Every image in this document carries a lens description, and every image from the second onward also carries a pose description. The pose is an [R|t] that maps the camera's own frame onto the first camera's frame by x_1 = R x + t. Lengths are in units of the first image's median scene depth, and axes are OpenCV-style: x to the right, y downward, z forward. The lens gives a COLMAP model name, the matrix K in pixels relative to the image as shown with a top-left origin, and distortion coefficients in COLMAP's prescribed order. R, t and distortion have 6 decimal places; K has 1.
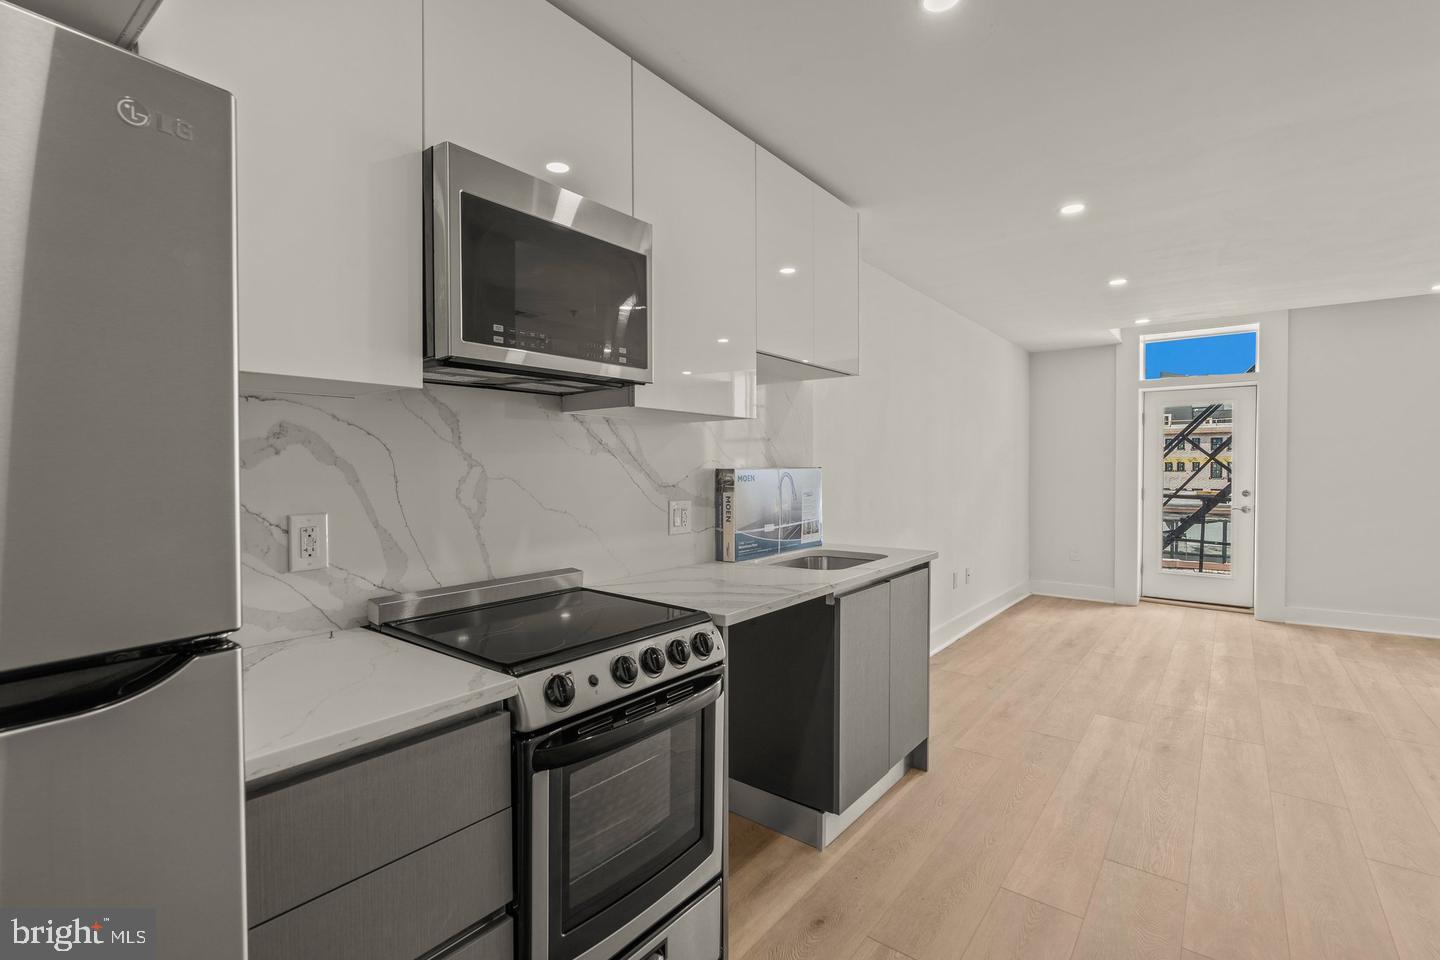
lens RADIAL K [[675.2, 0, 706.4], [0, 675.2, 476.4], [0, 0, 1]] dist [0.000557, 0.000862]
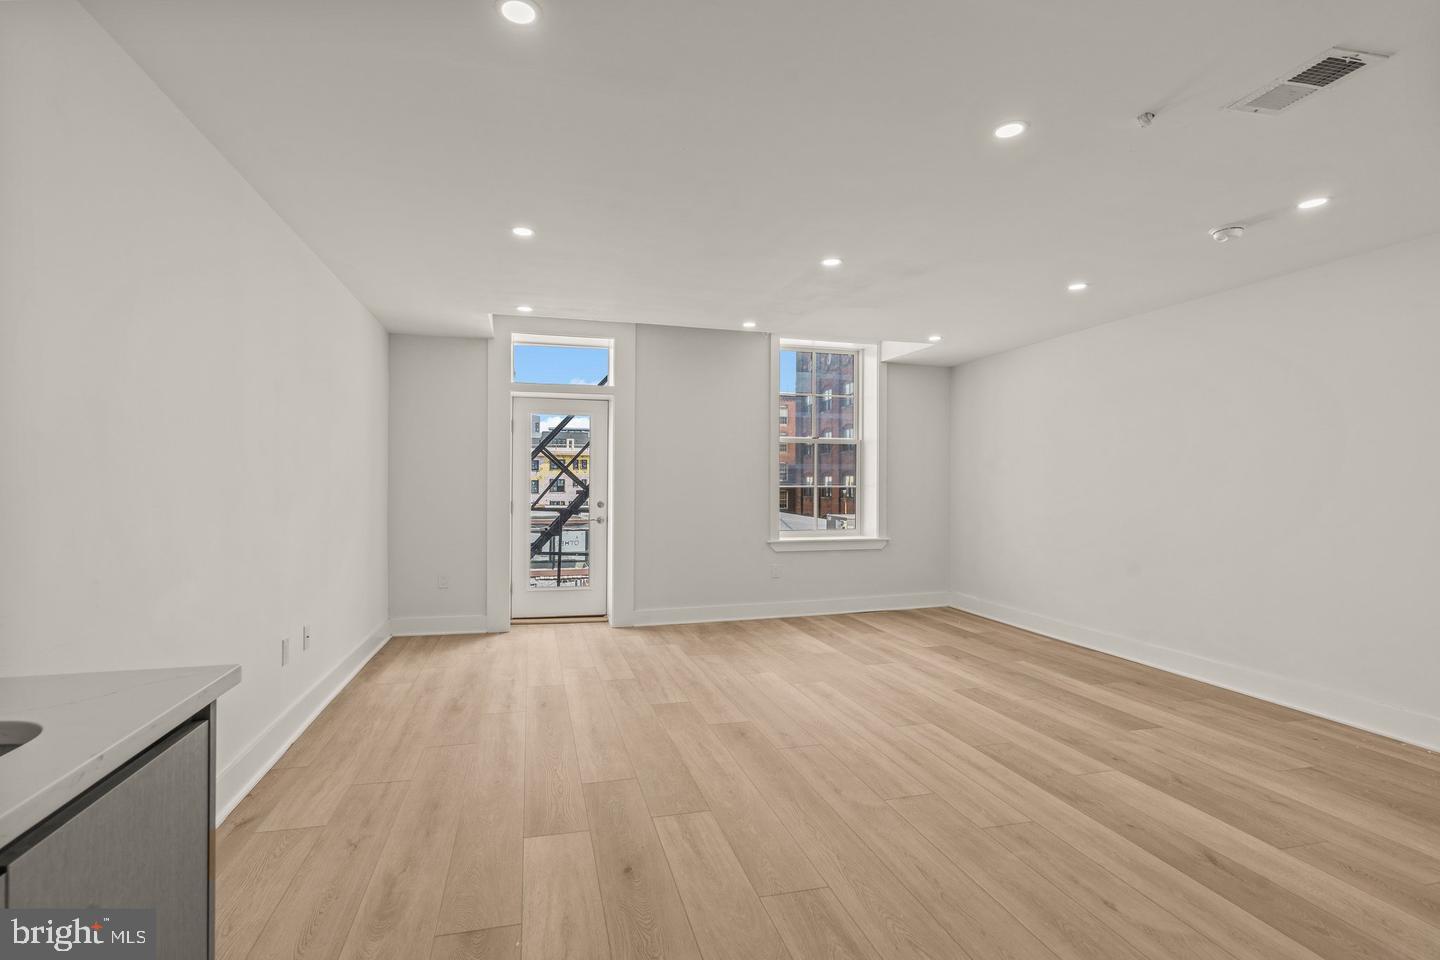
lens RADIAL K [[661.5, 0, 715.6], [0, 661.5, 486.2], [0, 0, 1]] dist [-0.002902, 0.000311]
pose [[0.595568, 0.003386, 0.803297, 0.100388], [0.005421, 0.999951, -0.008234, 0.006809], [-0.803286, 0.009259, 0.595521, 0.277994]]
